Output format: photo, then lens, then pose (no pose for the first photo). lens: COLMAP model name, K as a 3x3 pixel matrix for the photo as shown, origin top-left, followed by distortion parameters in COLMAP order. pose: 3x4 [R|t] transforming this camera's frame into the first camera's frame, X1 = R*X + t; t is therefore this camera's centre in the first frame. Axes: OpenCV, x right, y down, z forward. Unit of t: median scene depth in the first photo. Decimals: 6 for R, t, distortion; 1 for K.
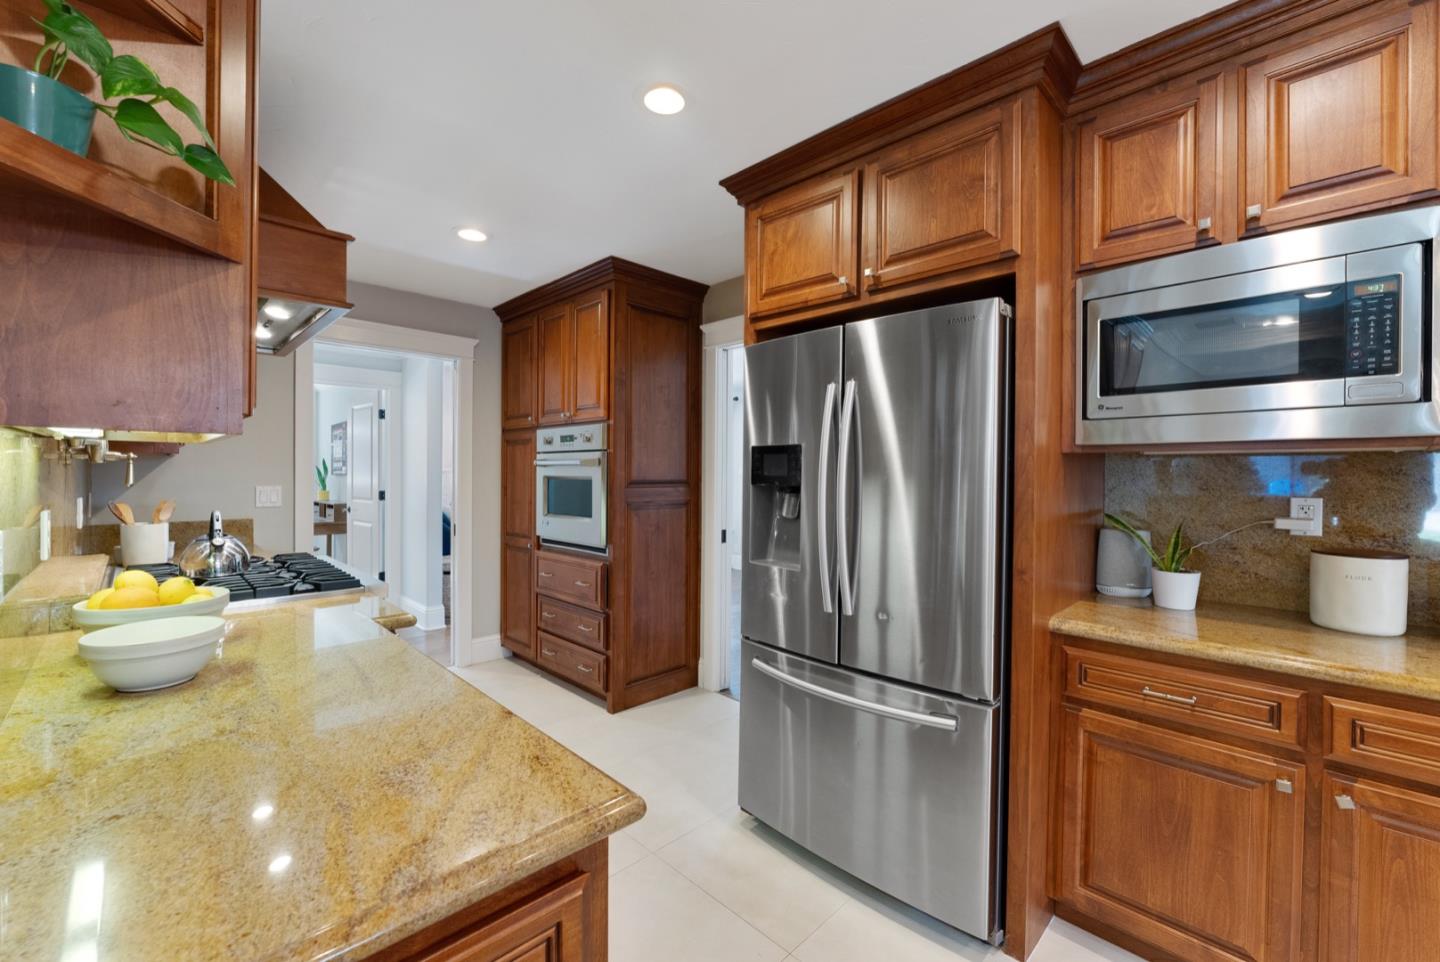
lens RADIAL K [[590.3, 0, 728.2], [0, 590.3, 482.0], [0, 0, 1]] dist [-0.010519, -0.000704]
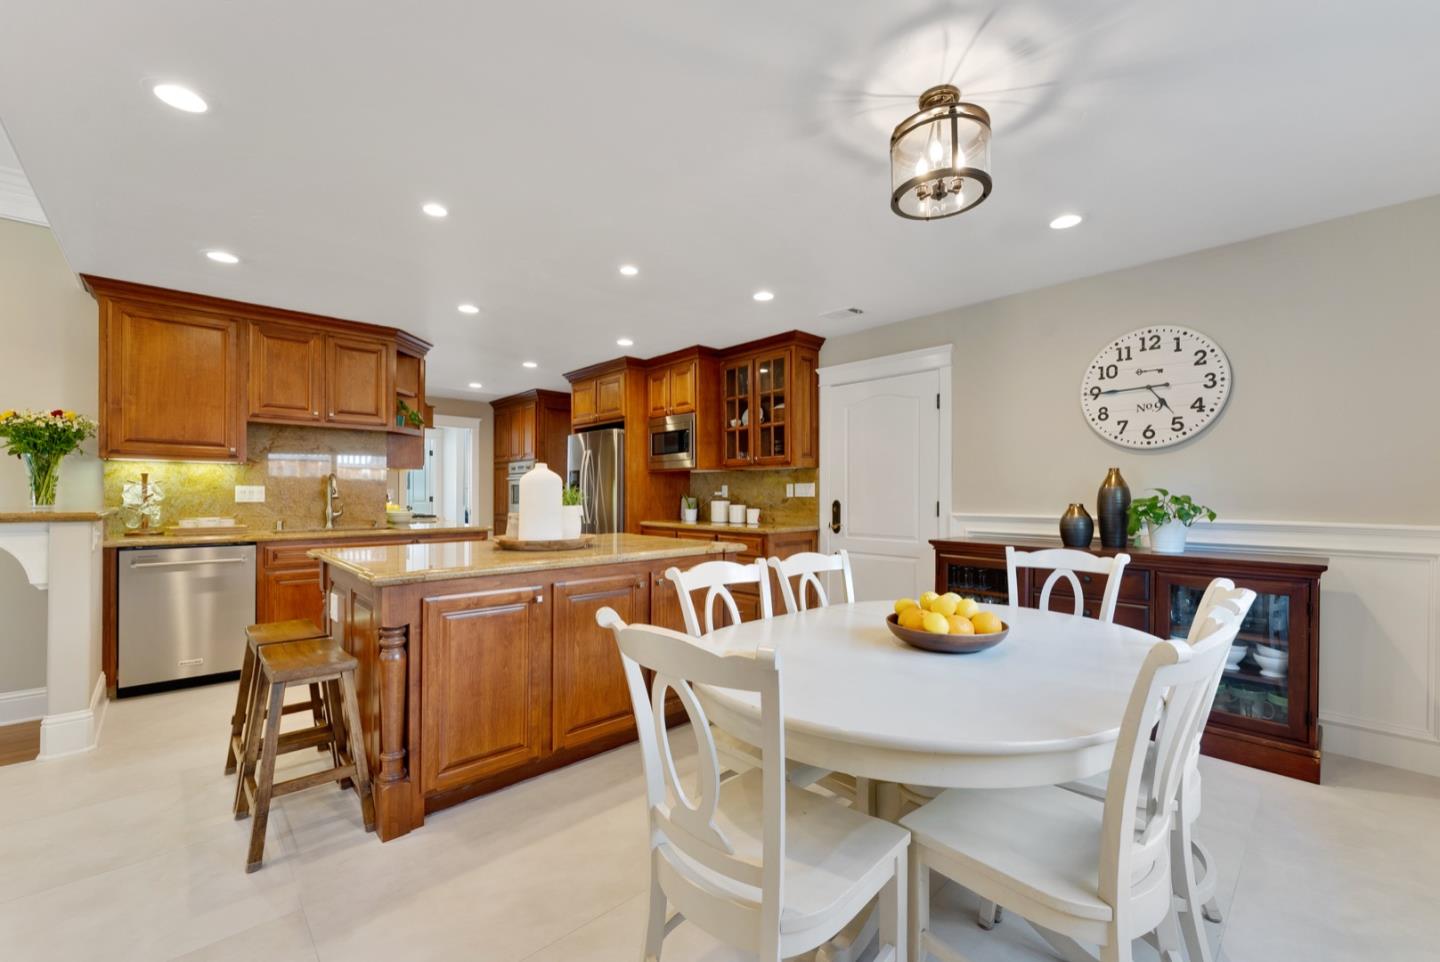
lens RADIAL K [[576.8, 0, 721.1], [0, 576.8, 493.2], [0, 0, 1]] dist [-0.002953, -0.000857]
pose [[0.999135, -0.004049, -0.041379, 1.141478], [0.003316, 0.999837, -0.017770, 0.127158], [0.041445, 0.017617, 0.998985, -2.245149]]
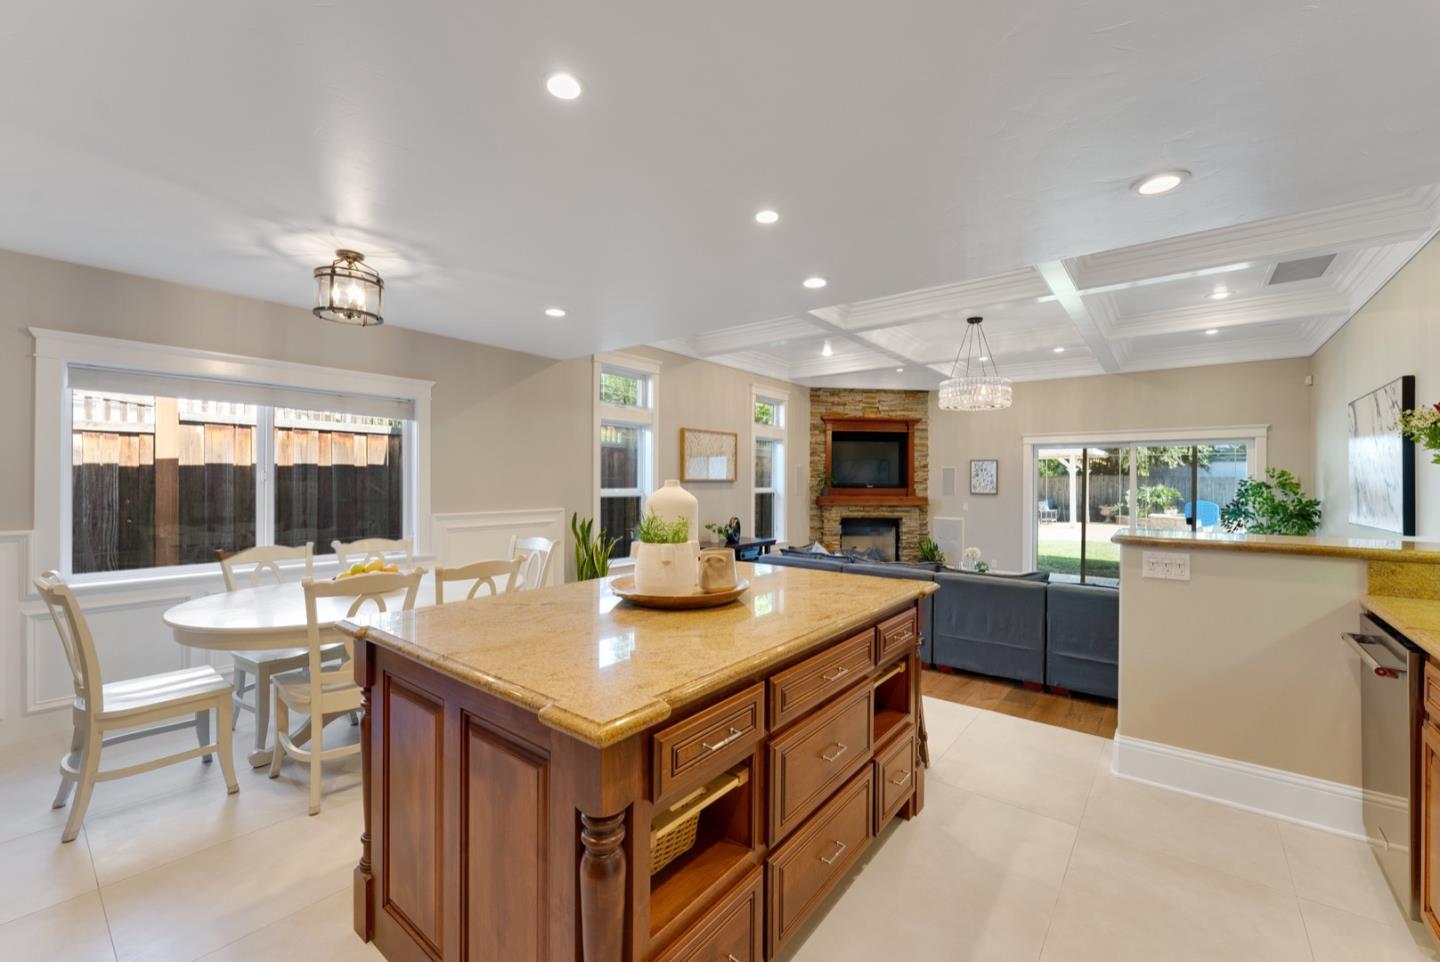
lens RADIAL K [[576.8, 0, 715.5], [0, 576.8, 478.0], [0, 0, 1]] dist [-0.002953, -0.000857]
pose [[-0.994858, -0.012053, -0.100558, 0.600373], [-0.013417, 0.999827, 0.012900, -0.011840], [0.100385, 0.014183, -0.994848, 0.656885]]
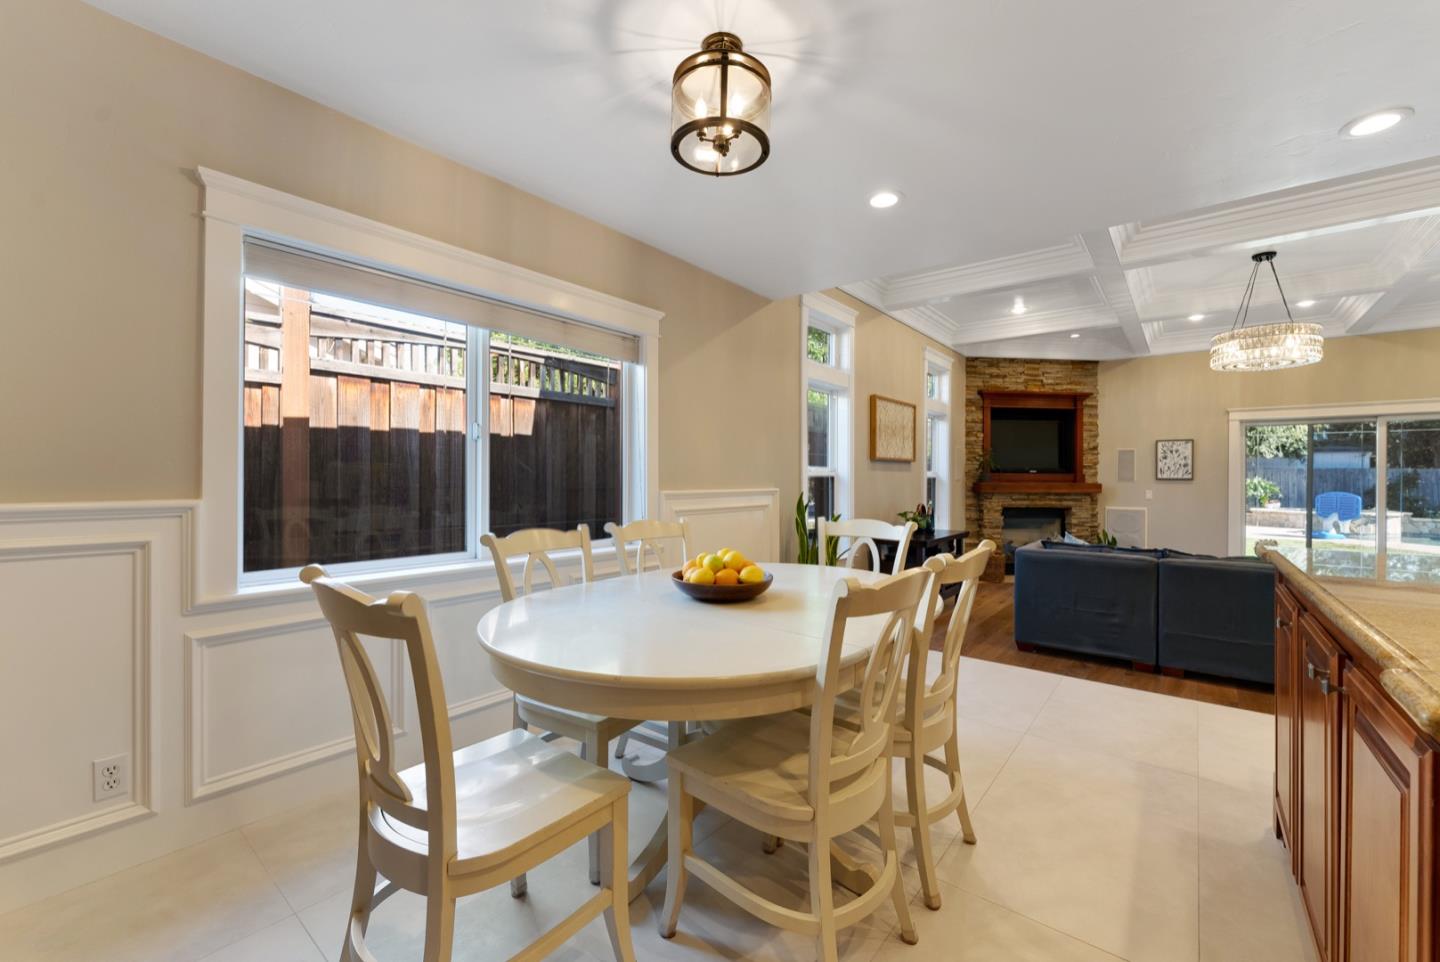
lens RADIAL K [[590.3, 0, 727.4], [0, 590.3, 472.9], [0, 0, 1]] dist [-0.010519, -0.000704]
pose [[-0.995256, -0.012987, -0.096424, 1.632669], [-0.014092, 0.999843, 0.010788, 0.124532], [0.096268, 0.012095, -0.995282, -0.119401]]
